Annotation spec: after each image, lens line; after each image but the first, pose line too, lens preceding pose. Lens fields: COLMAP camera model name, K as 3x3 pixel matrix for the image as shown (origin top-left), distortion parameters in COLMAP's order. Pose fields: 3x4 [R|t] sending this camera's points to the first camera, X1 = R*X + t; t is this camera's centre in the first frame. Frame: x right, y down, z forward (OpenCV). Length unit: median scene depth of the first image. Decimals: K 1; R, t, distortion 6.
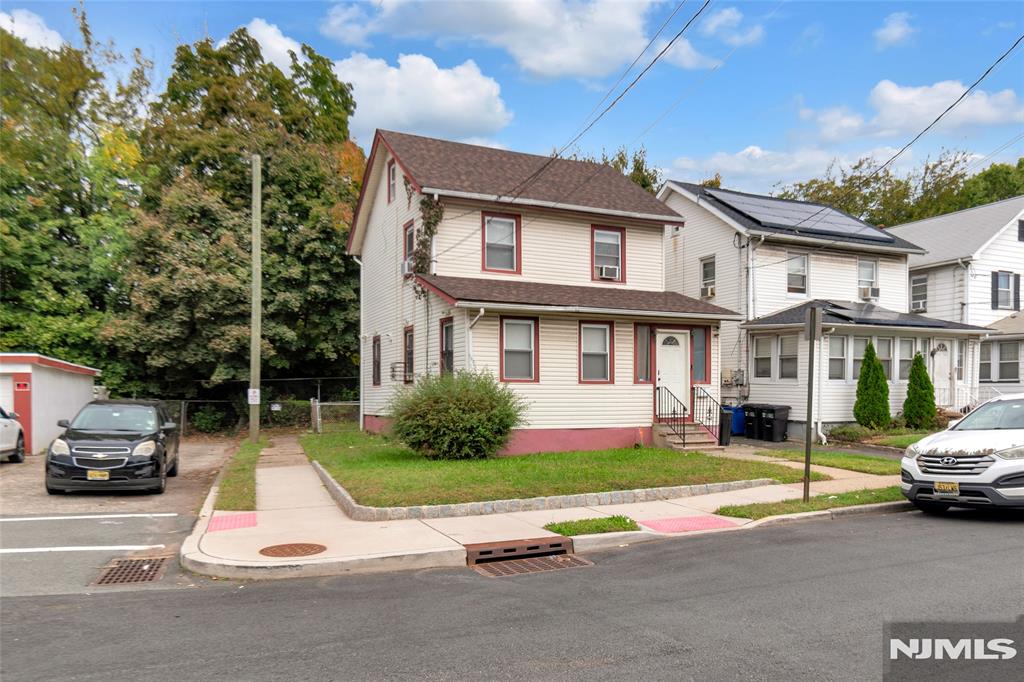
lens RADIAL K [[720.2, 0, 511.4], [0, 720.2, 391.6], [0, 0, 1]] dist [-0.002429, -0.000422]
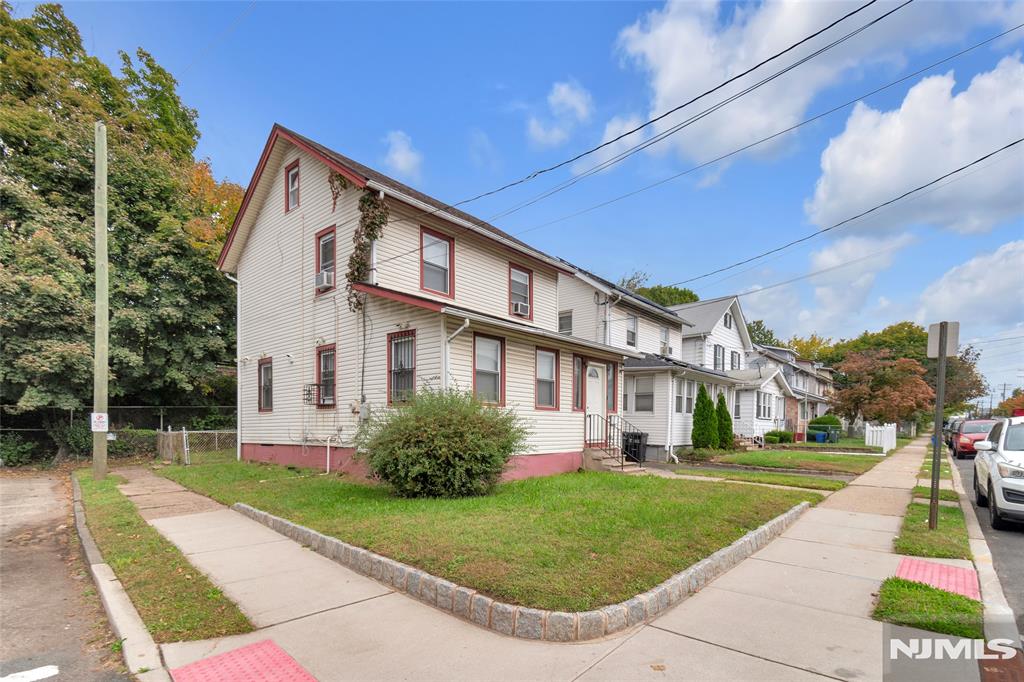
lens RADIAL K [[488.3, 0, 514.1], [0, 488.3, 436.9], [0, 0, 1]] dist [0.002262, 0.000566]
pose [[0.909183, -0.003275, 0.416384, -0.165125], [-0.004946, 0.999814, 0.018663, 0.011215], [-0.416368, -0.019028, 0.908997, 0.304684]]
